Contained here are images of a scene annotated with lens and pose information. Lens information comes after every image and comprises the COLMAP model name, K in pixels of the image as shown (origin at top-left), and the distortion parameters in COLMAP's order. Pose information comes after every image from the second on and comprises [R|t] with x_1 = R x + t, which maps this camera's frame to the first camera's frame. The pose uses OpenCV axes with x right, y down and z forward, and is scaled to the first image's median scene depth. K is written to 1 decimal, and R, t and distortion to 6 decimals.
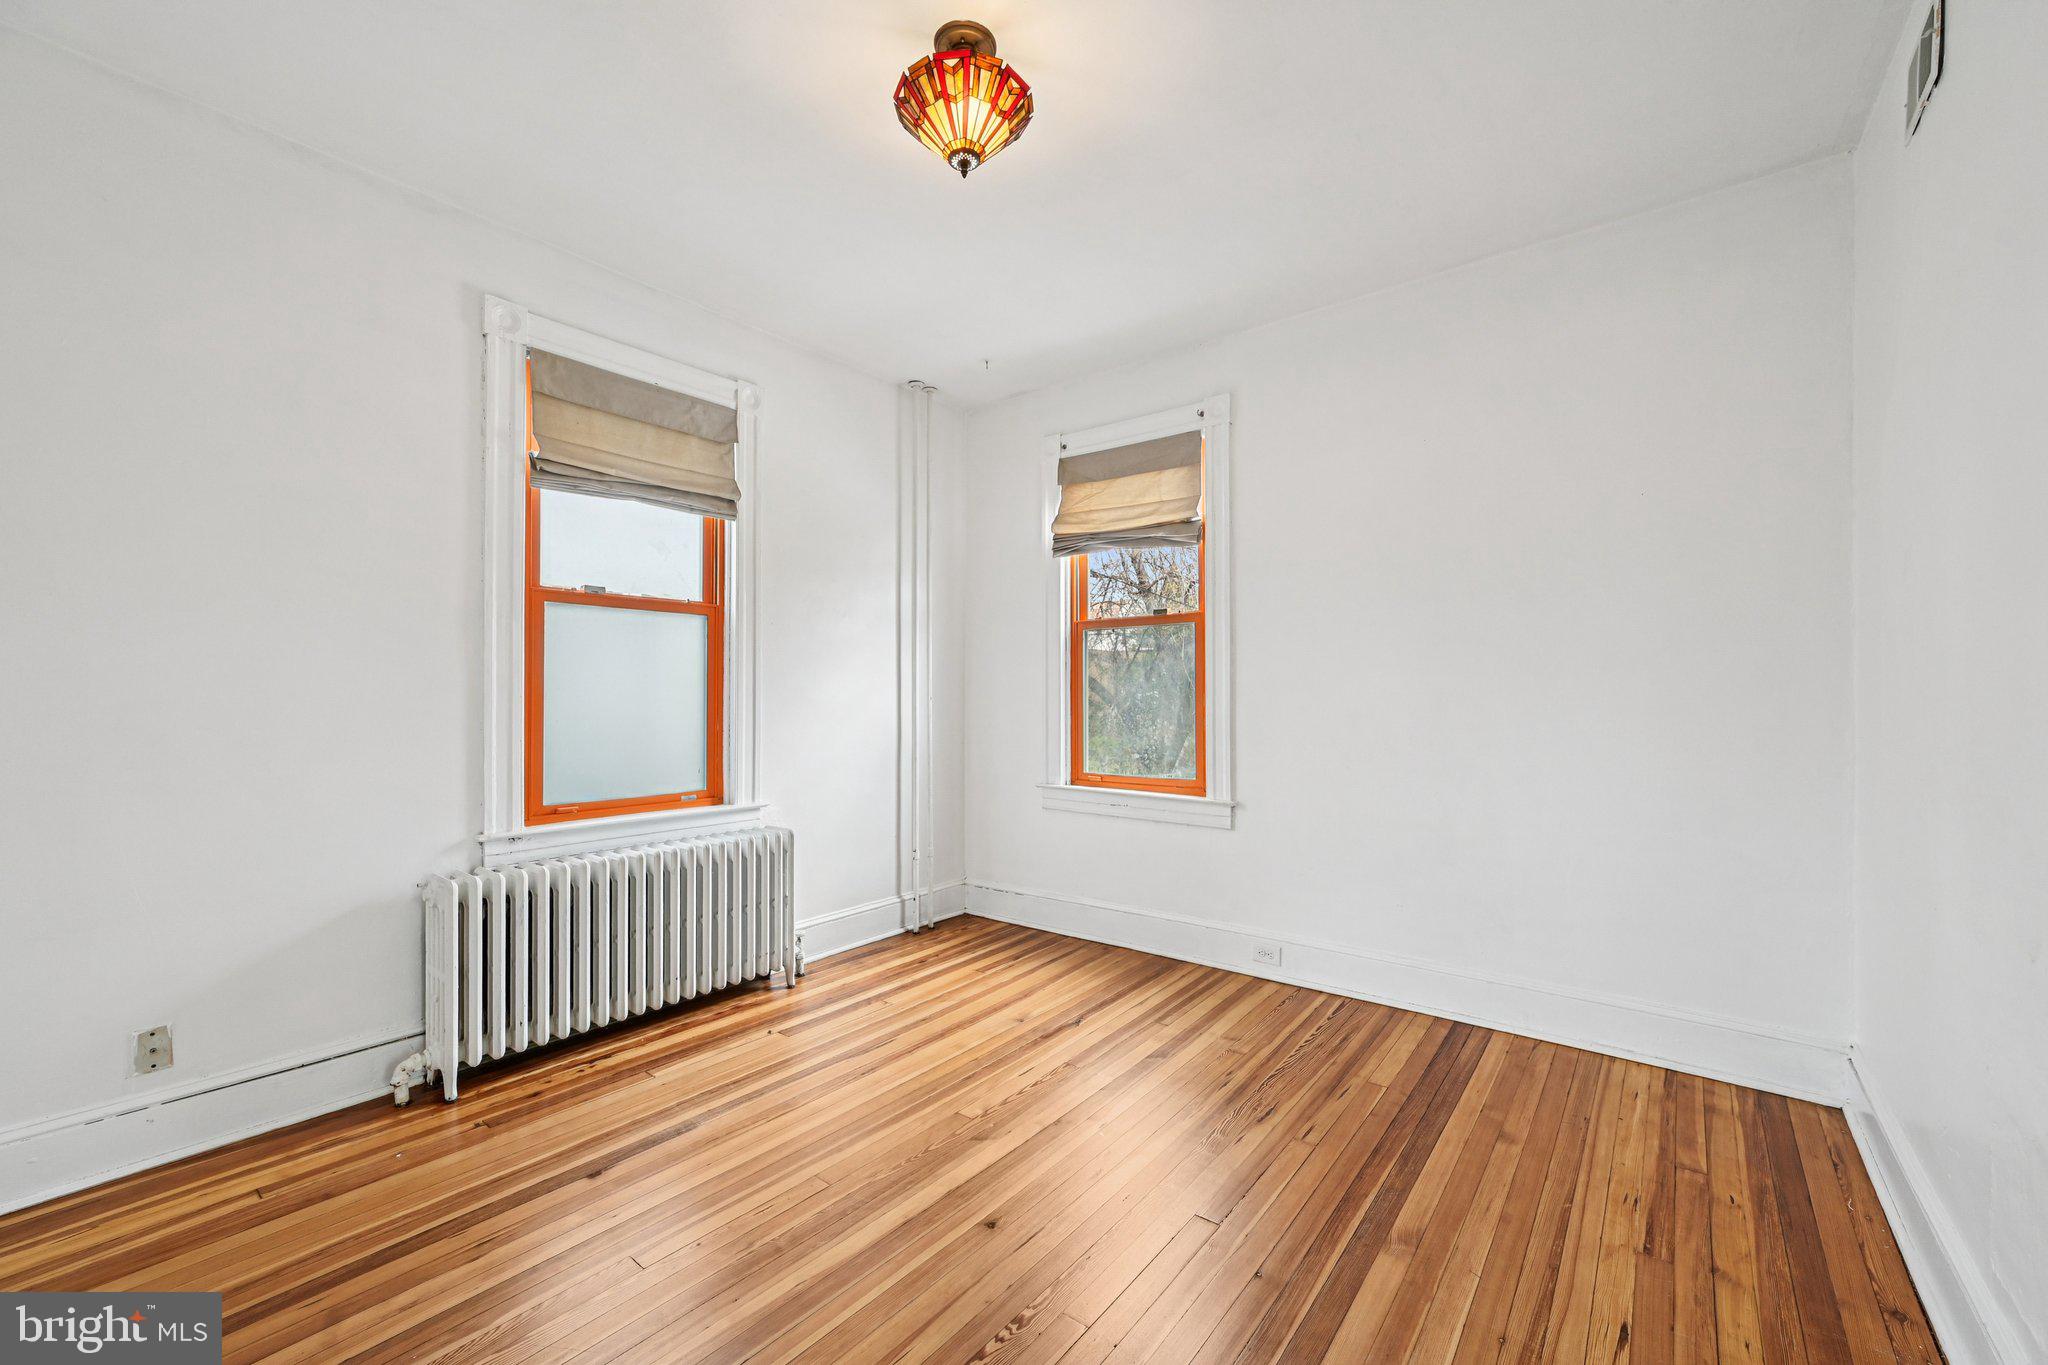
lens RADIAL K [[805.2, 0, 1041.8], [0, 805.2, 698.9], [0, 0, 1]] dist [-0.003346, 0.000447]
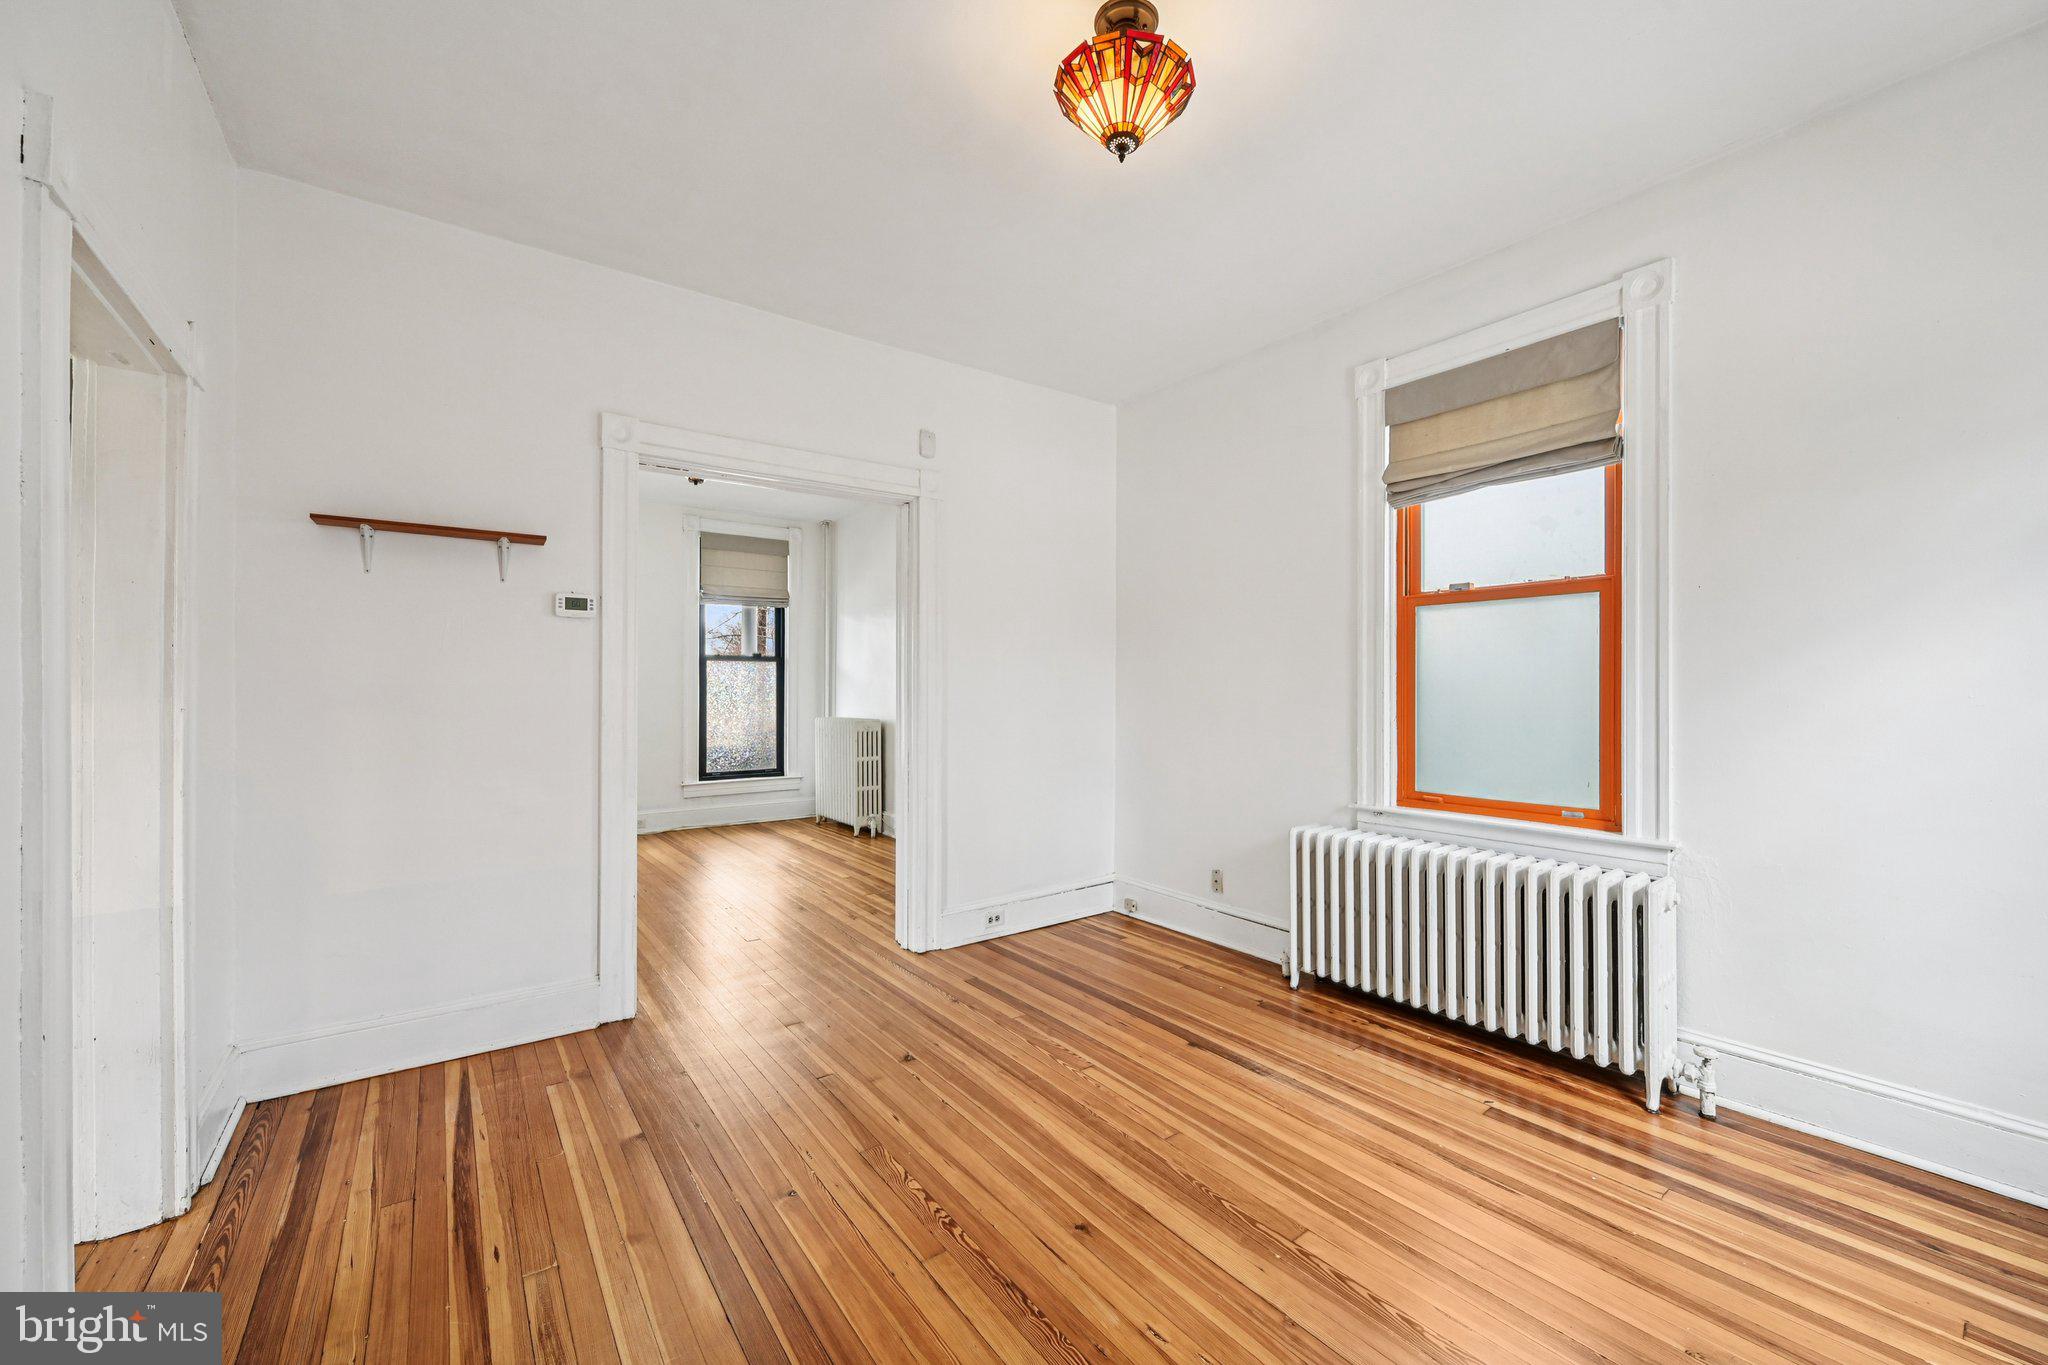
lens RADIAL K [[805.2, 0, 1024.9], [0, 805.2, 688.1], [0, 0, 1]] dist [-0.003346, 0.000447]
pose [[-0.272254, -0.000095, -0.962225, 0.574131], [-0.001676, 0.999999, 0.000376, -0.007876], [0.962224, 0.001715, -0.272254, 0.757837]]
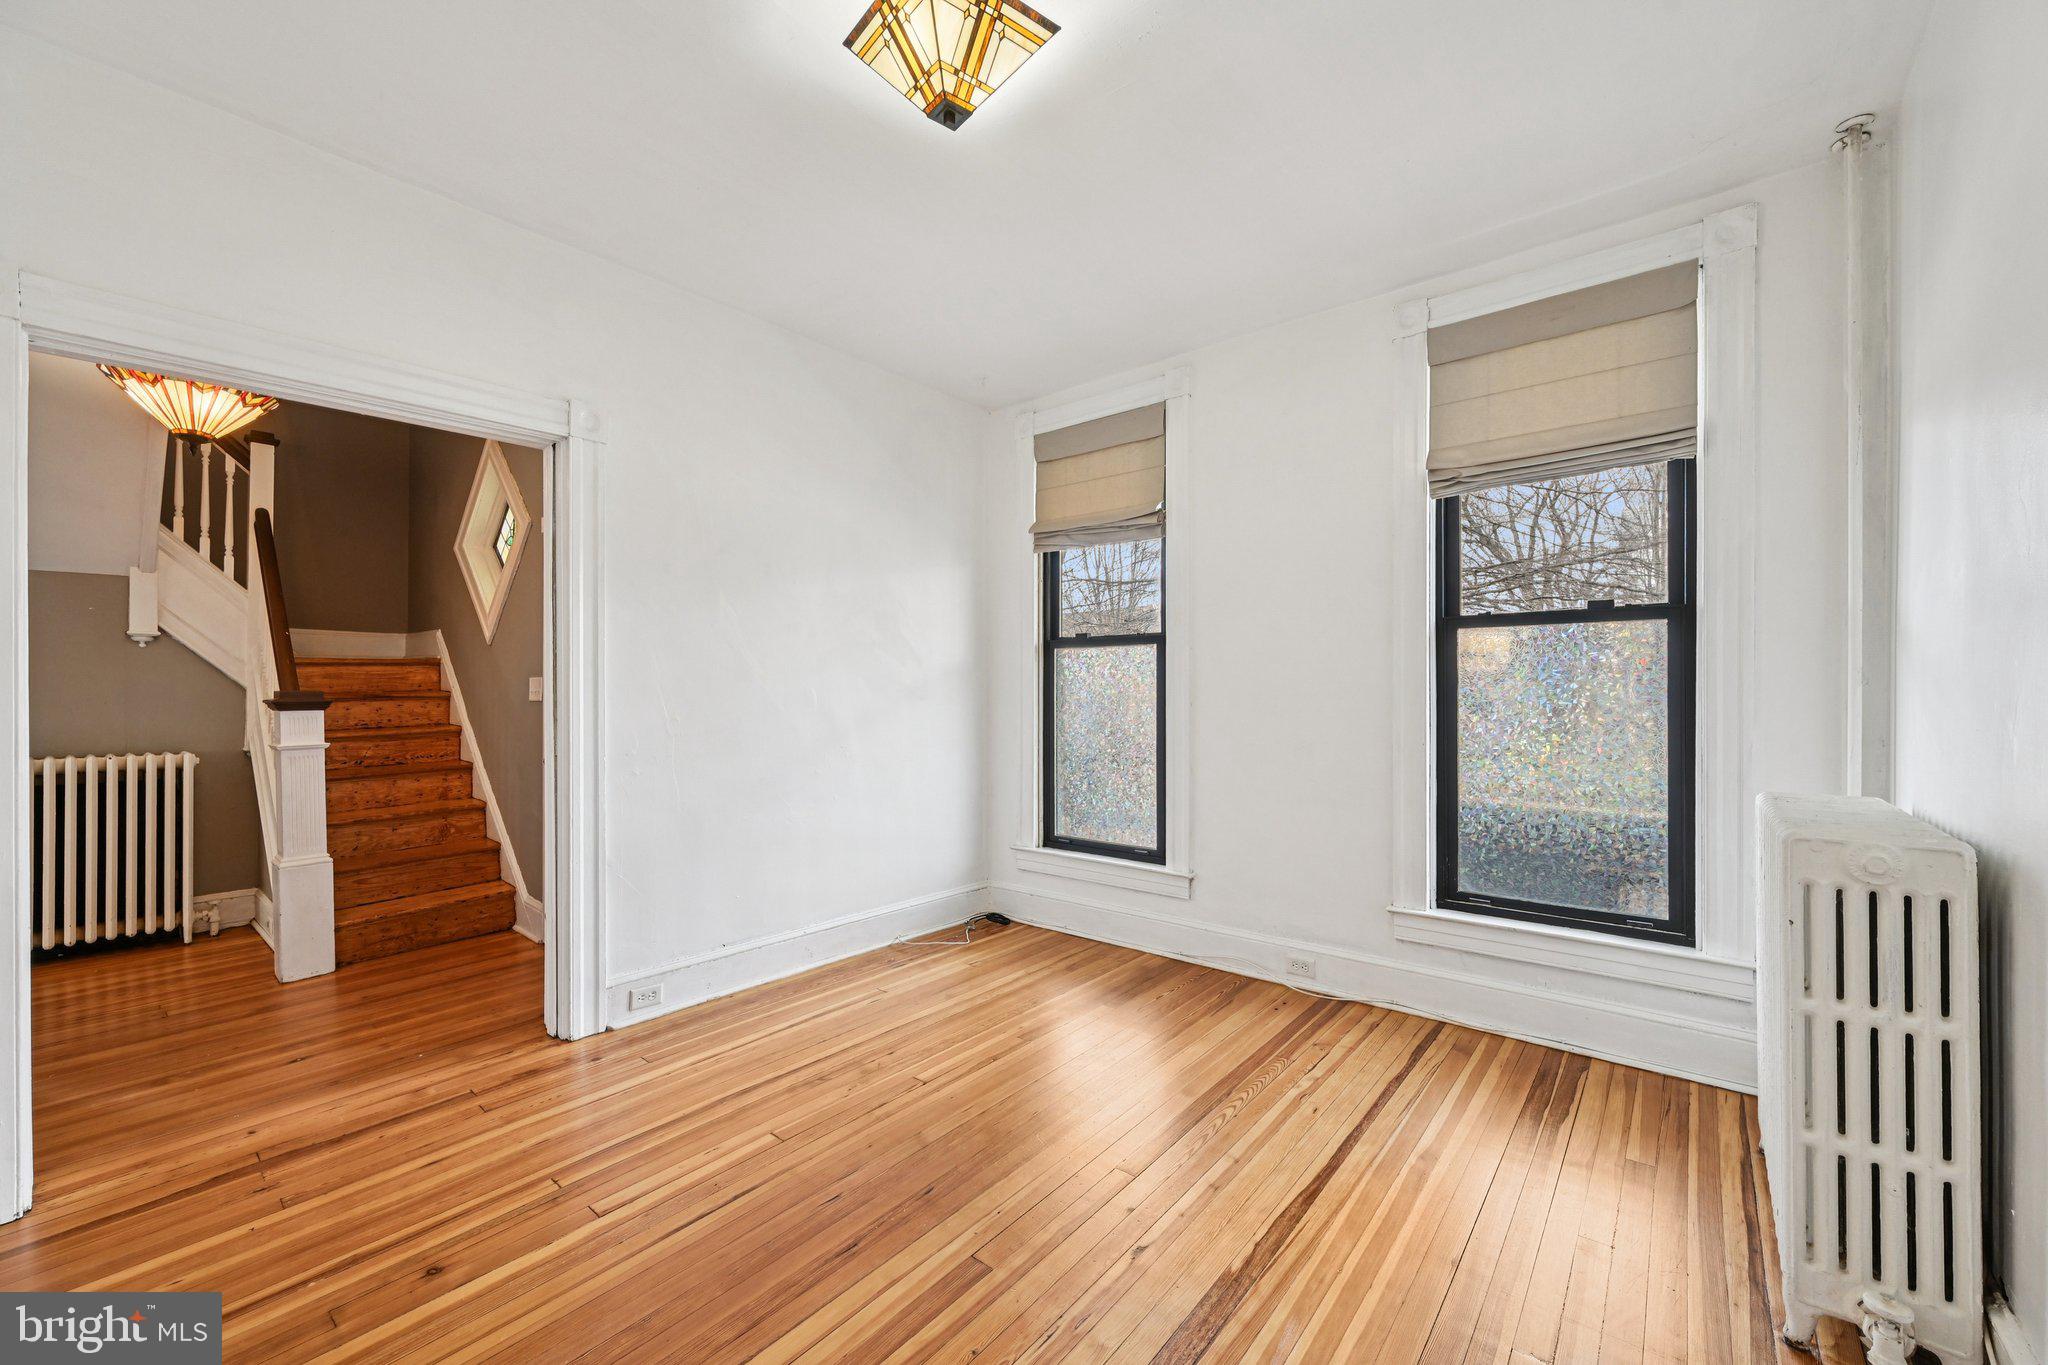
lens RADIAL K [[805.2, 0, 1038.2], [0, 805.2, 691.1], [0, 0, 1]] dist [-0.003346, 0.000447]
pose [[-0.999731, 0.001535, 0.023160, -0.971950], [0.001418, 0.999986, -0.005037, -0.003246], [-0.023167, -0.005003, -0.999719, 0.222794]]
